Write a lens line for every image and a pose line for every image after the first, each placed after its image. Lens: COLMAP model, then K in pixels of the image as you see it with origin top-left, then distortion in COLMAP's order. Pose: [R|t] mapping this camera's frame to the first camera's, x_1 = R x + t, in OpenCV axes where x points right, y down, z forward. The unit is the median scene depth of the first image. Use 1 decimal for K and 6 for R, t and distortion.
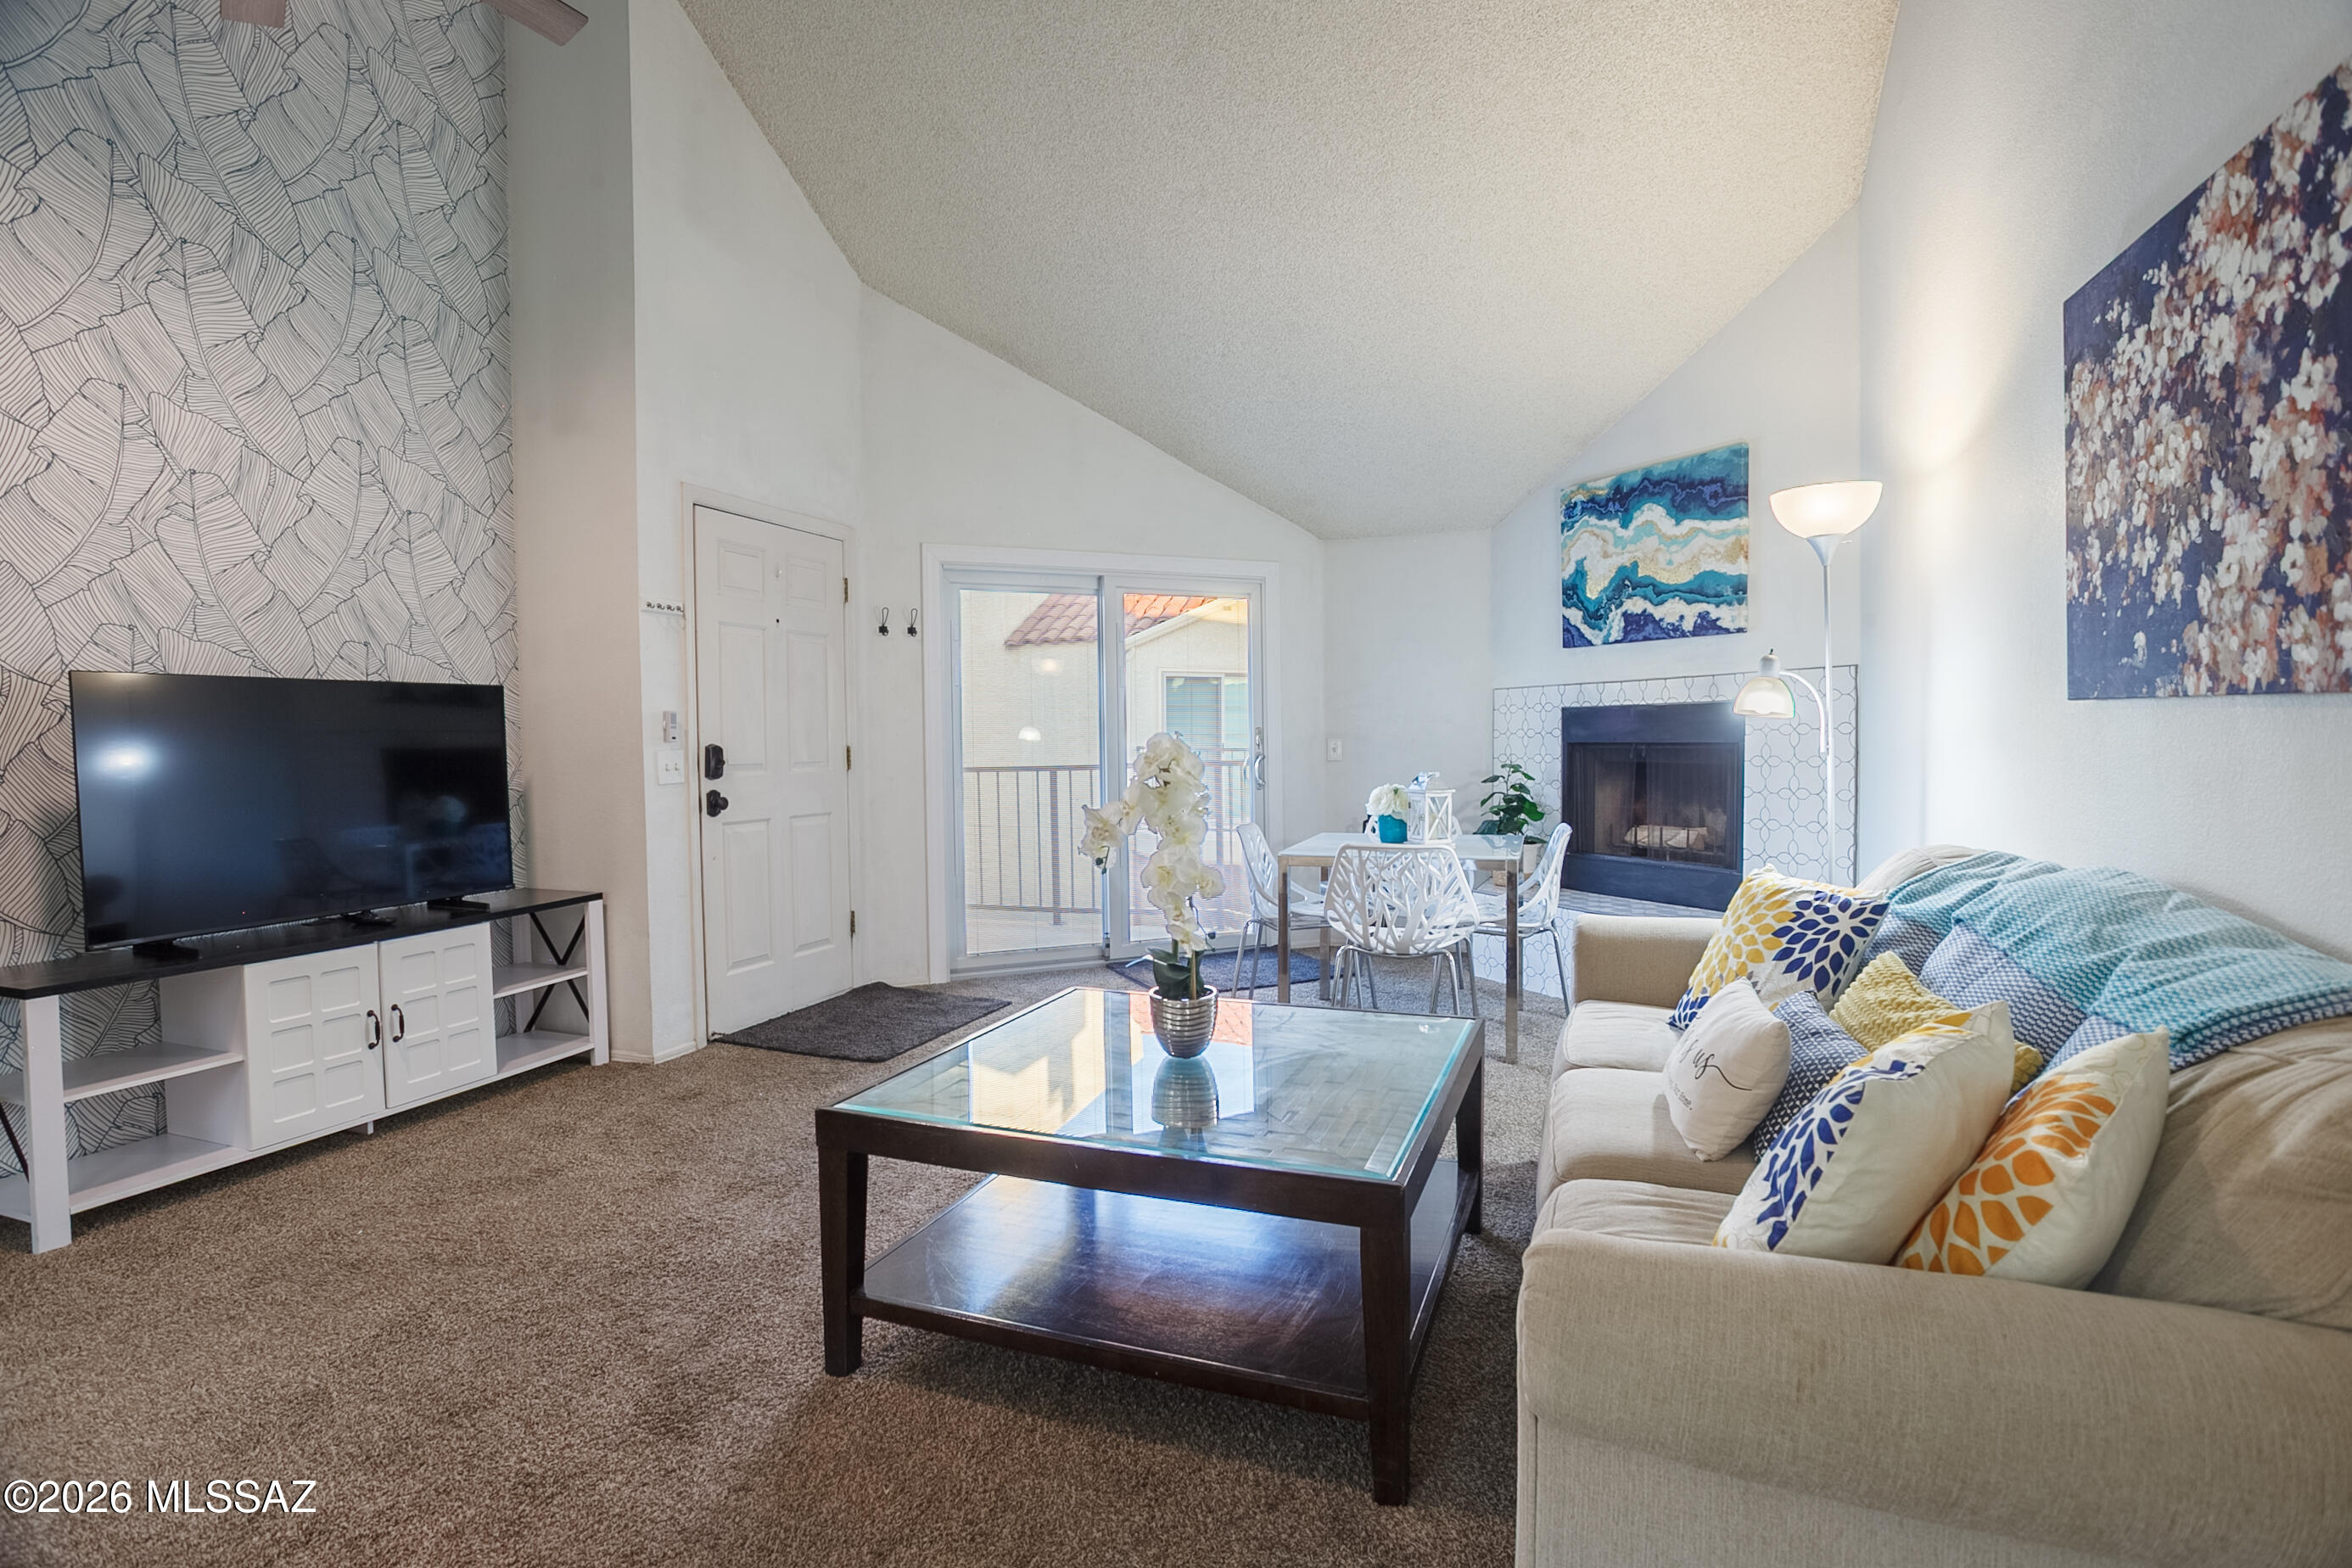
lens RADIAL K [[1154.2, 0, 1158.4], [0, 1154.2, 783.7], [0, 0, 1]] dist [-0.059384, 0.024782]
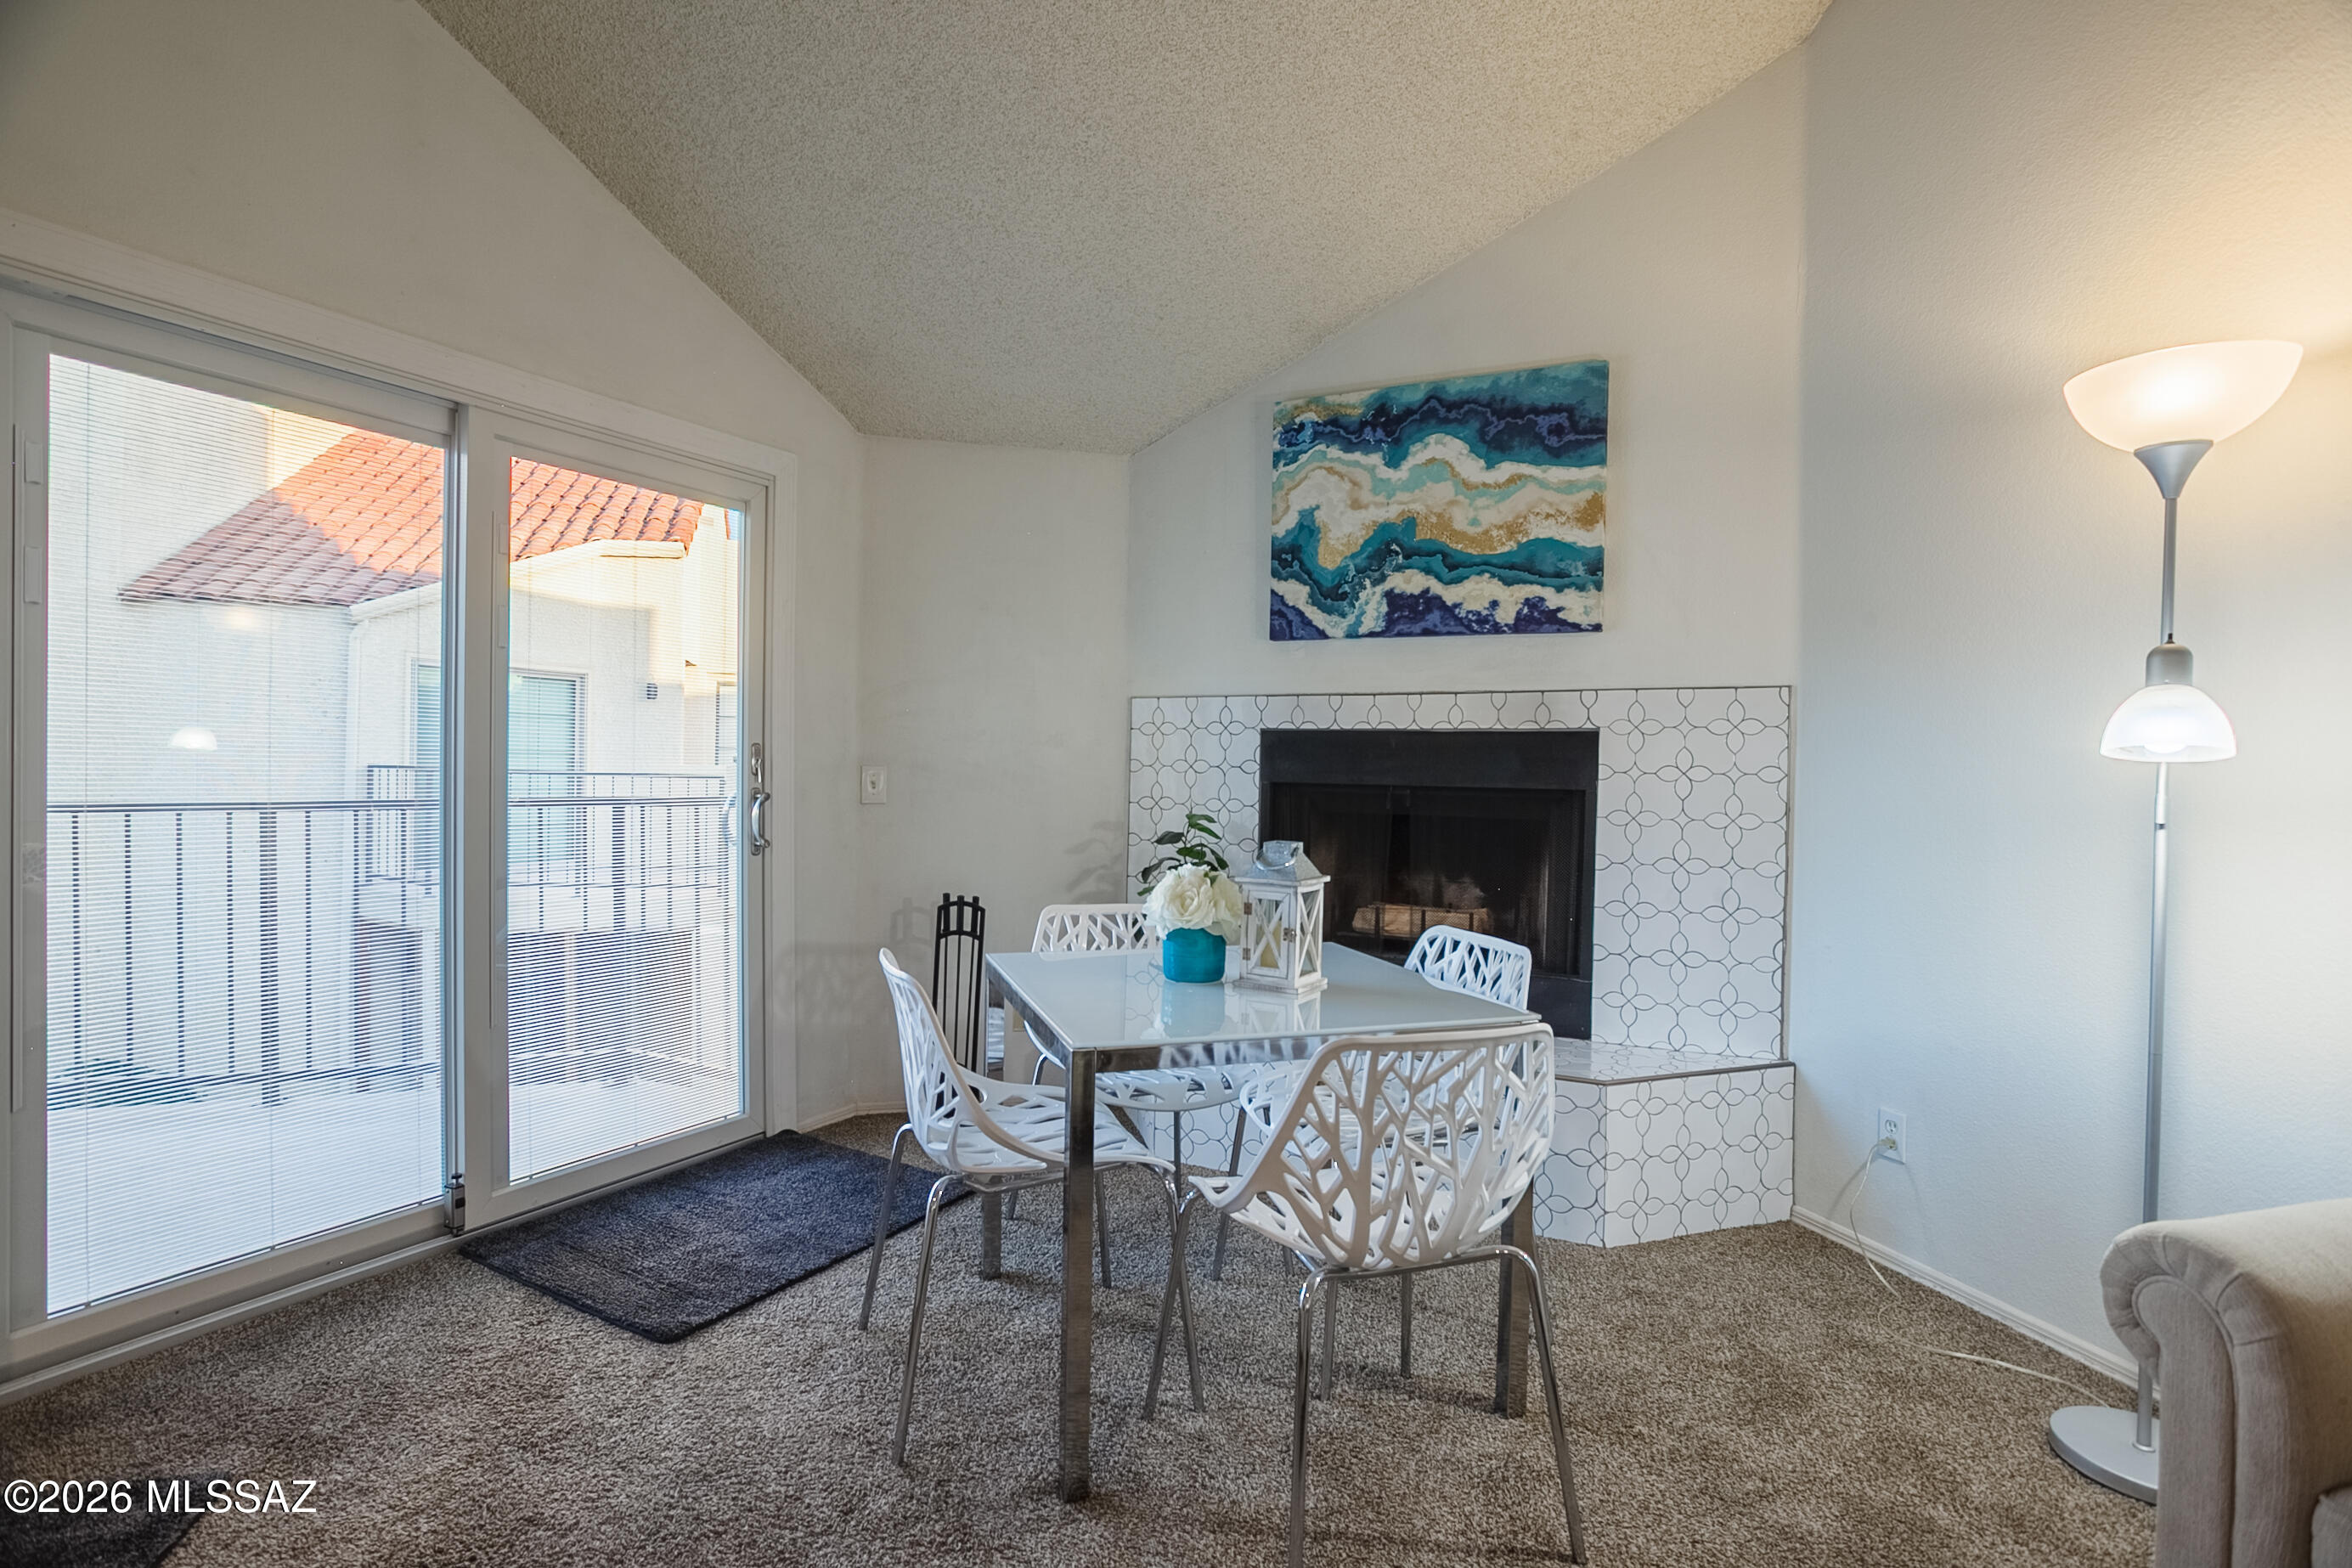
lens RADIAL K [[1156.6, 0, 1161.6], [0, 1156.6, 779.0], [0, 0, 1]] dist [-0.066125, 0.032478]
pose [[0.807266, 0.020156, 0.589844, -0.113985], [-0.004786, 0.999607, -0.027607, -0.023733], [-0.590169, 0.019464, 0.807045, 0.624550]]
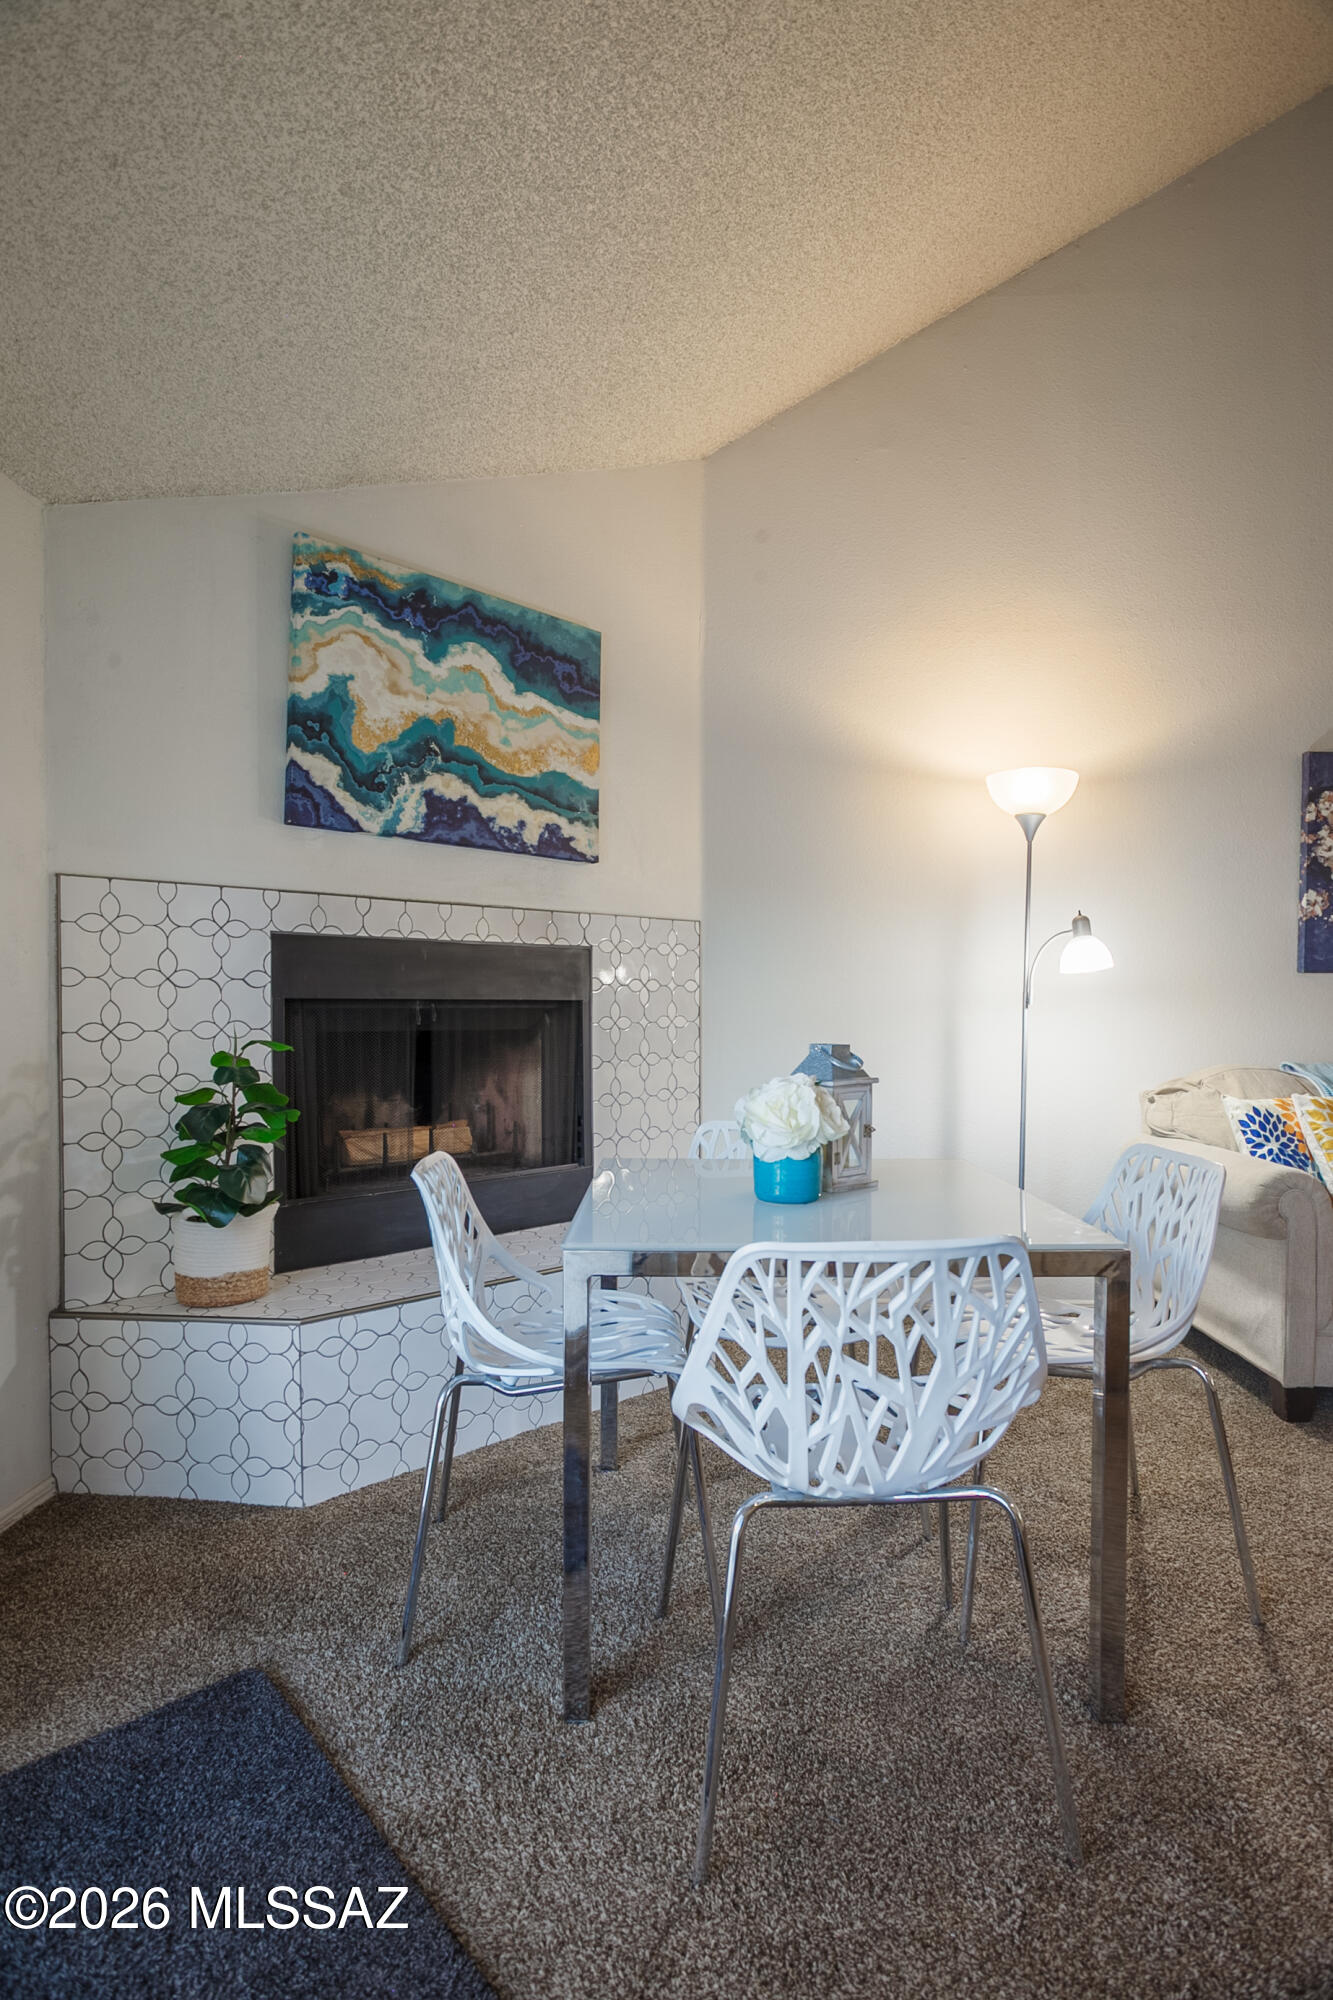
lens RADIAL K [[981.7, 0, 656.2], [0, 981.7, 1013.5], [0, 0, 1]] dist [-0.081790, 0.045742]
pose [[-0.303233, 0.007658, 0.952886, -0.163097], [0.042120, 0.999098, 0.005374, -0.030040], [-0.951985, 0.041765, -0.303282, 1.225756]]
